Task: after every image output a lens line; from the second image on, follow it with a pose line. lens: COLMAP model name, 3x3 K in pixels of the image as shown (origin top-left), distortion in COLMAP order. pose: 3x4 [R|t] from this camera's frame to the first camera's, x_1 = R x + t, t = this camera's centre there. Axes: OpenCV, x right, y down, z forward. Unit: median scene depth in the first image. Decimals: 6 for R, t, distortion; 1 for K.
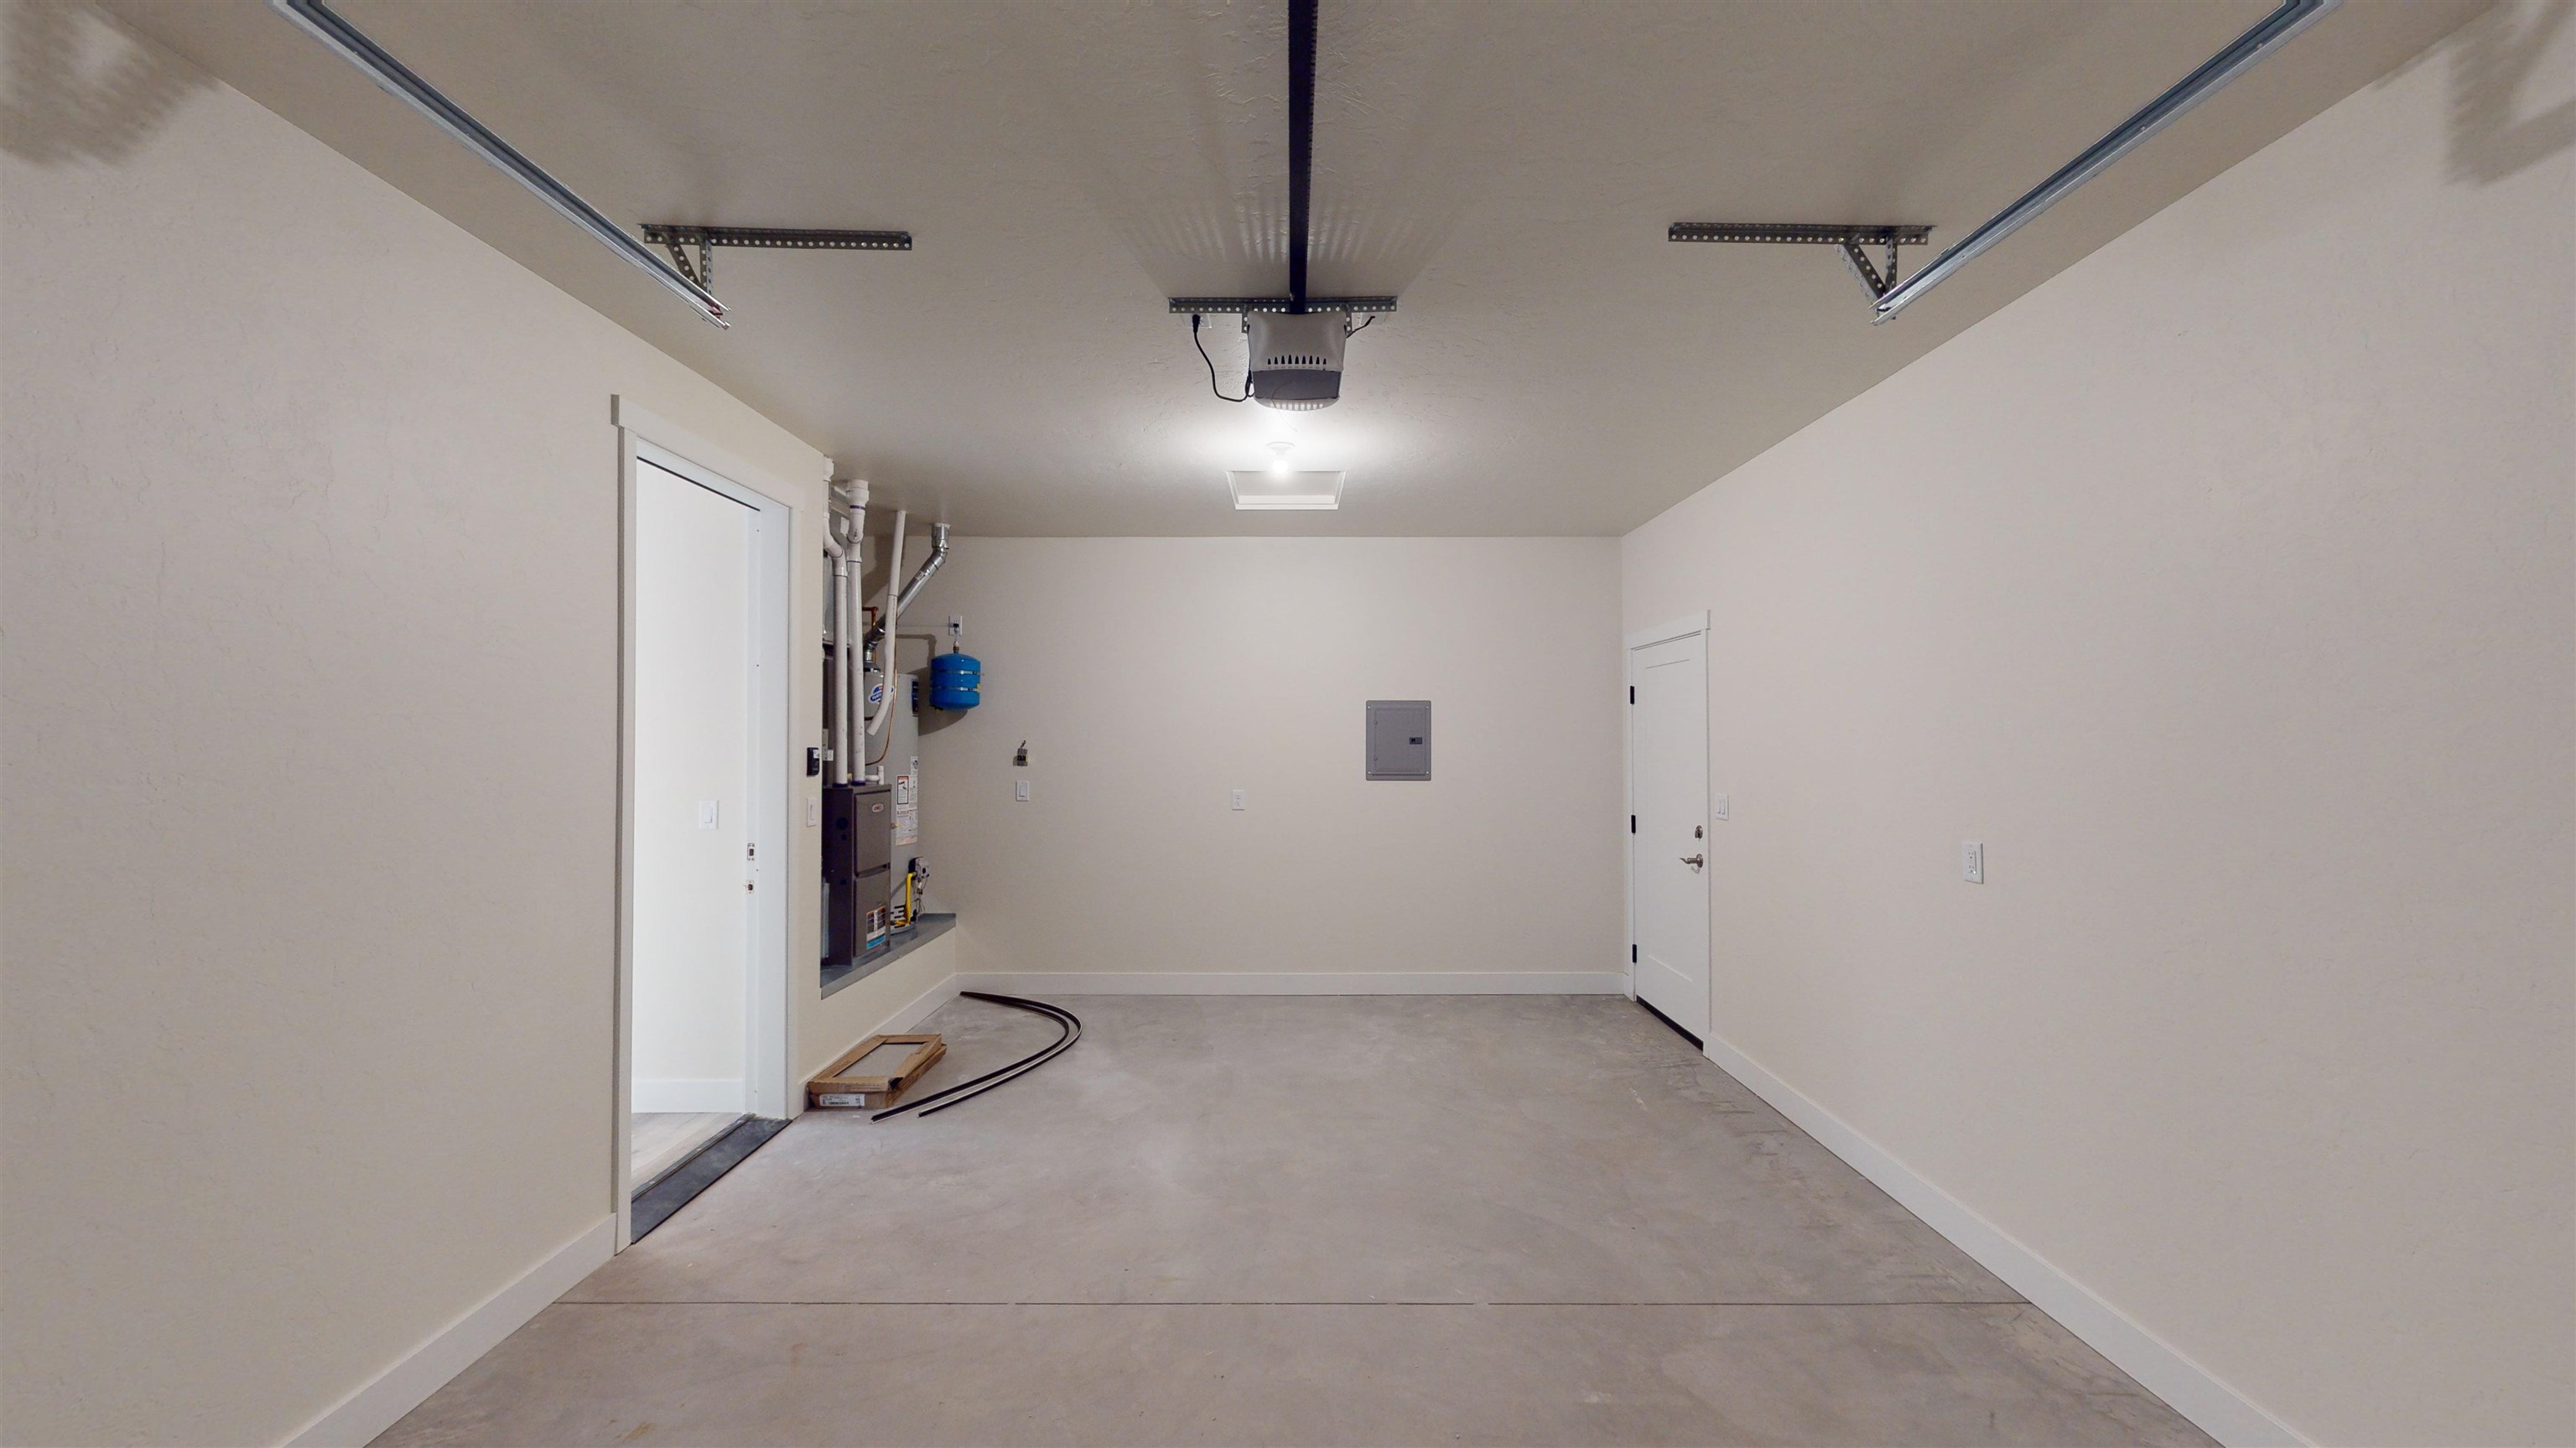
lens RADIAL K [[941.9, 0, 1289.0], [0, 941.9, 727.5], [0, 0, 1]] dist [0.000508, -0.000380]
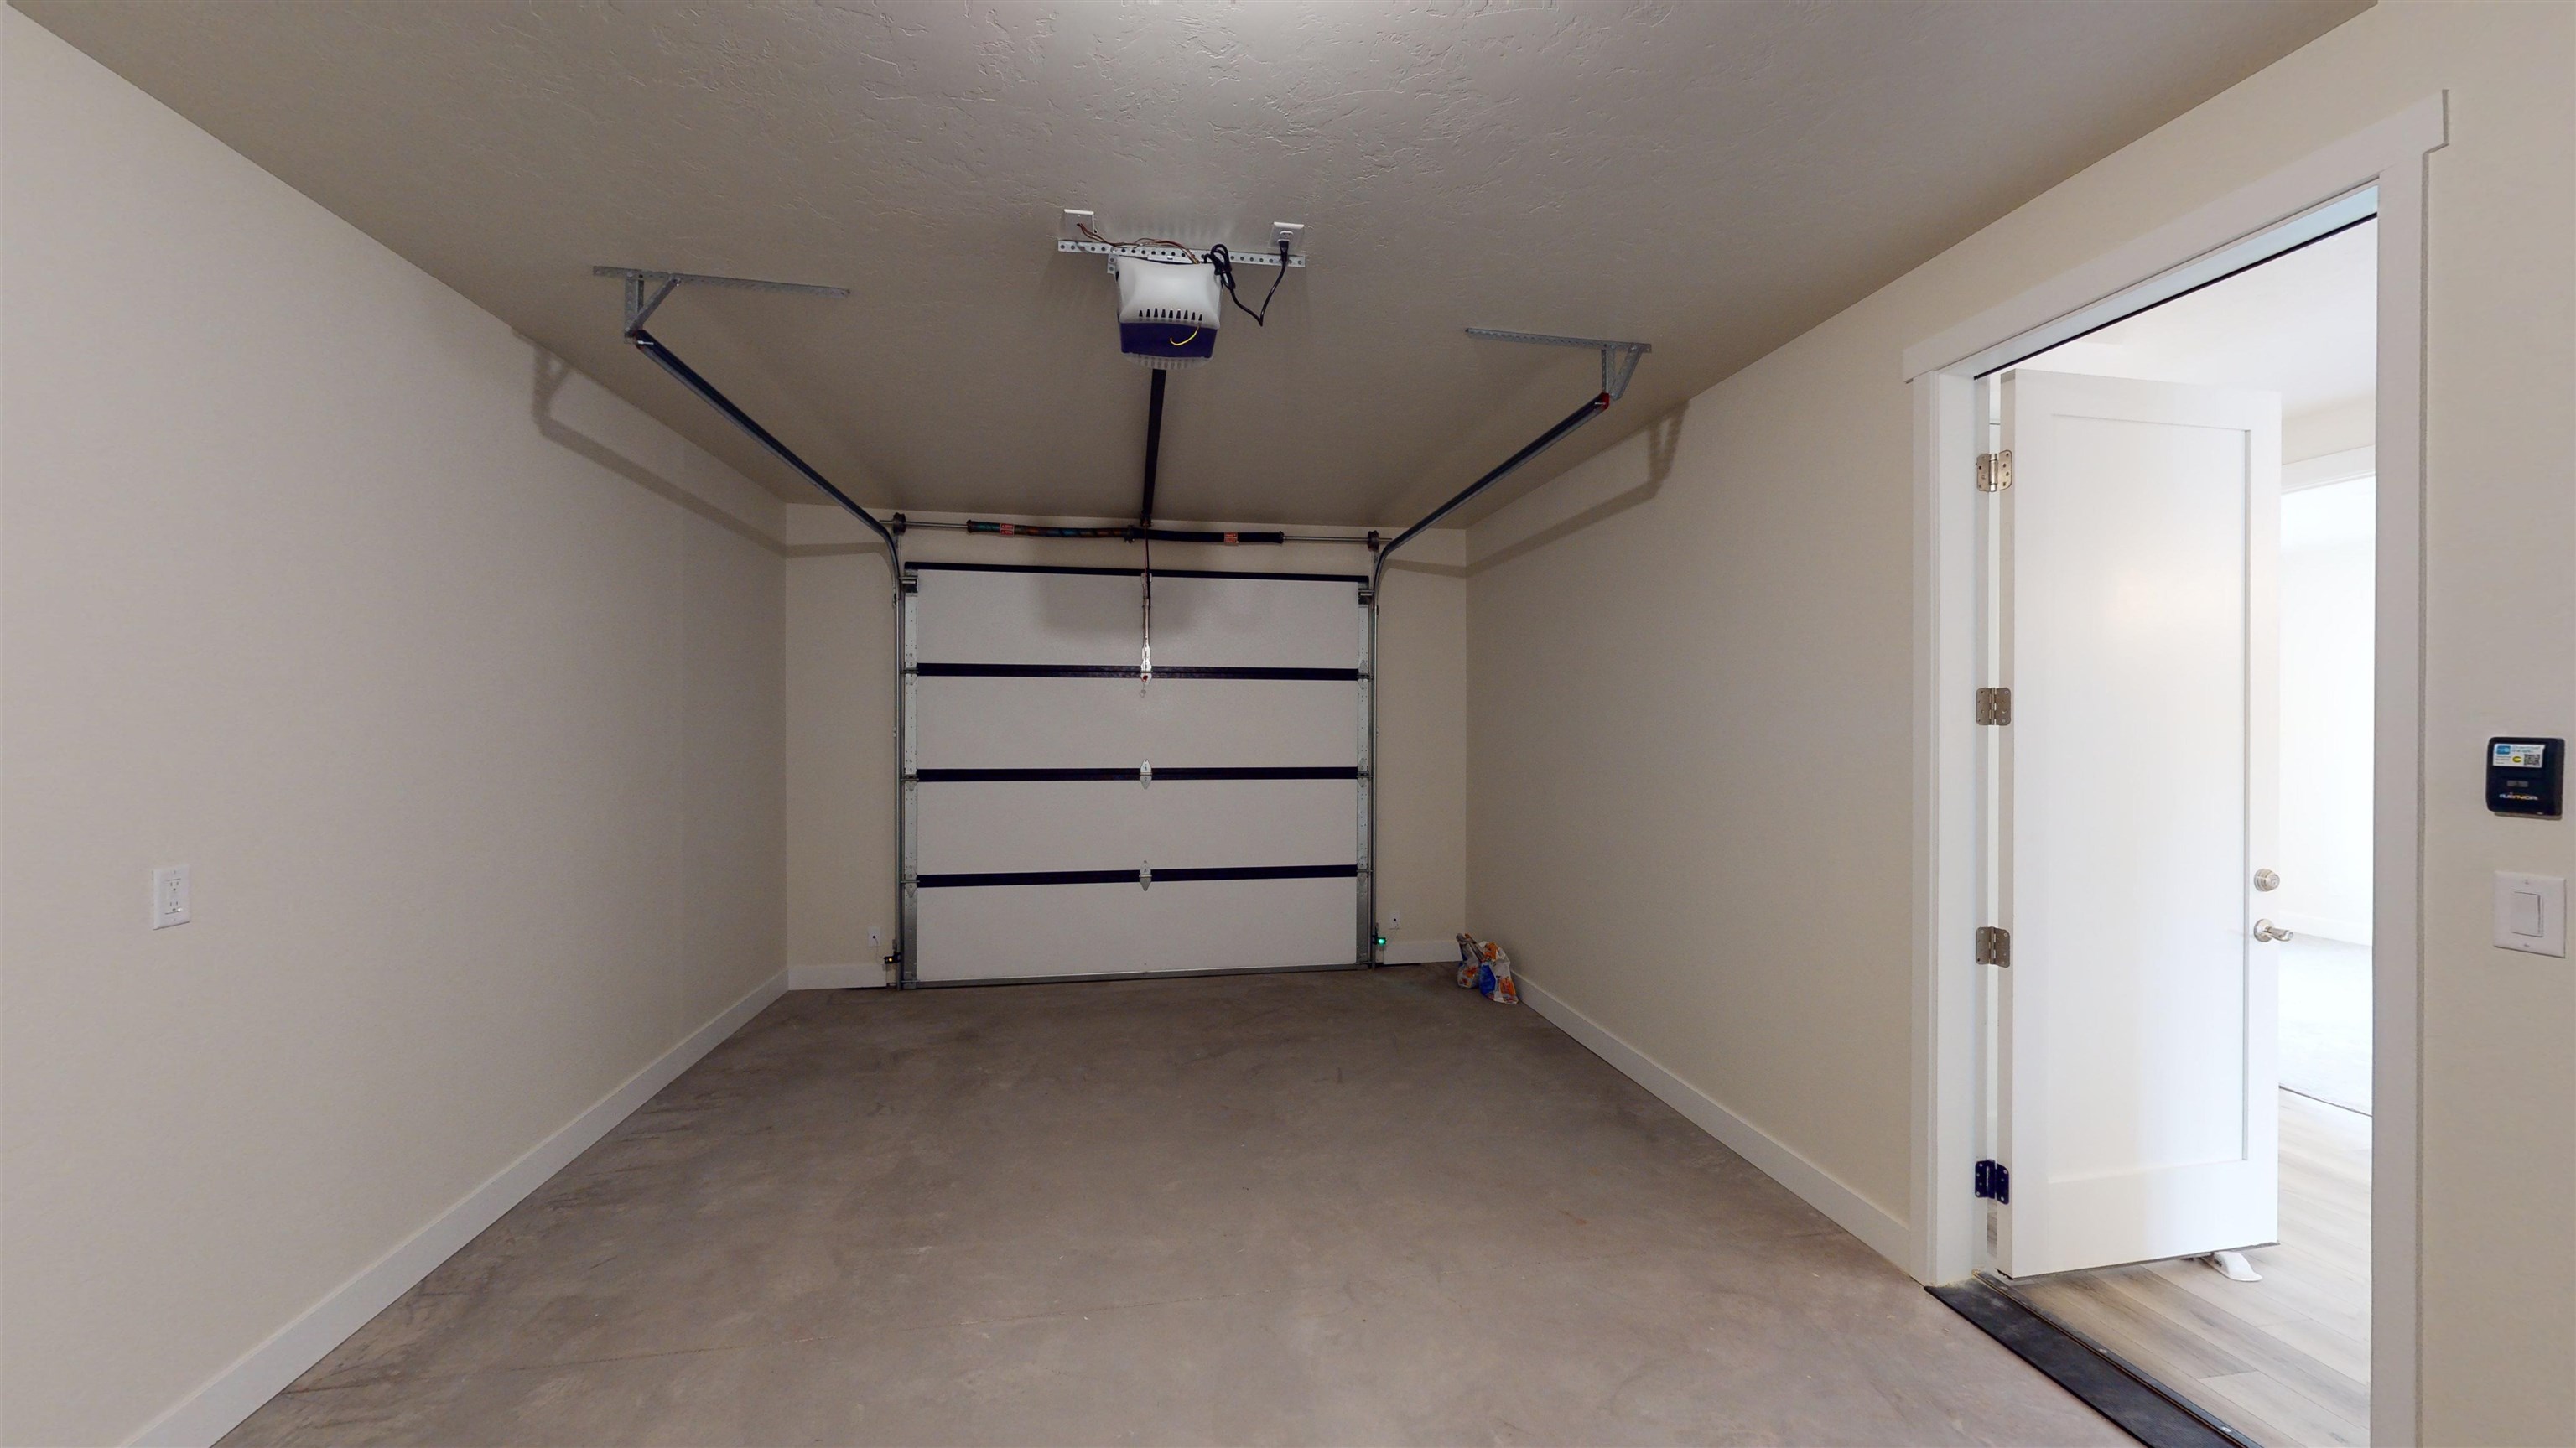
lens RADIAL K [[941.9, 0, 1289.0], [0, 941.9, 727.5], [0, 0, 1]] dist [0.000508, -0.000380]
pose [[-0.985908, -0.000148, -0.167291, 0.048414], [0.001819, 0.999931, -0.011607, 0.033846], [0.167281, -0.011748, -0.985839, 2.062473]]
